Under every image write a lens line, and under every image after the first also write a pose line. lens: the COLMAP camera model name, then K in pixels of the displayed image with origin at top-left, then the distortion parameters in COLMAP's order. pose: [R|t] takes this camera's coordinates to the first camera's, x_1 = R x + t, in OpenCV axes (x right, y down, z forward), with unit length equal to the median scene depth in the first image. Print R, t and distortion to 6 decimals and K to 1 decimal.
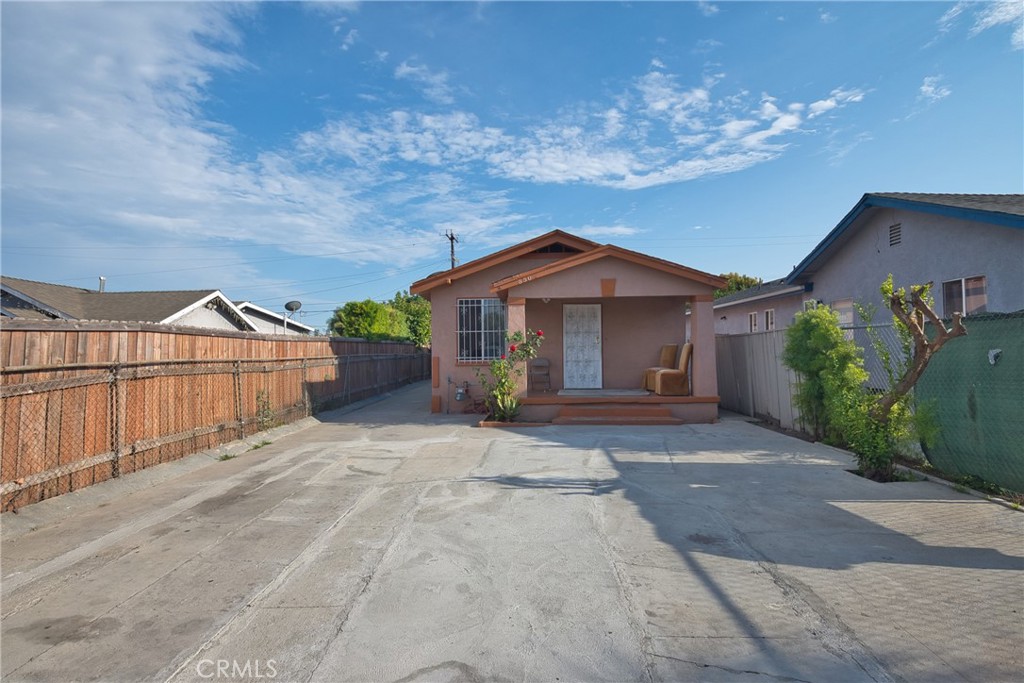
lens RADIAL K [[494.7, 0, 505.0], [0, 494.7, 354.6], [0, 0, 1]] dist [-0.011945, -0.011713]
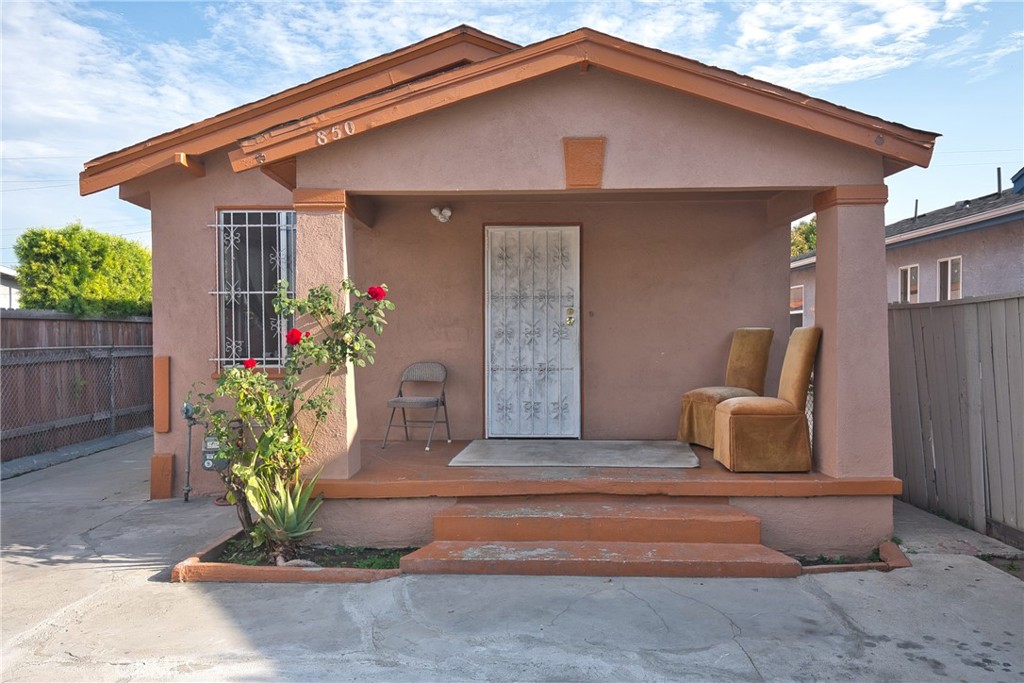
lens RADIAL K [[720.1, 0, 510.7], [0, 720.1, 344.1], [0, 0, 1]] dist [0.019123, -0.008479]
pose [[0.999354, 0.006487, 0.035352, 0.138920], [-0.006502, 0.999979, 0.000304, -0.008111], [-0.035349, -0.000534, 0.999375, 0.490122]]
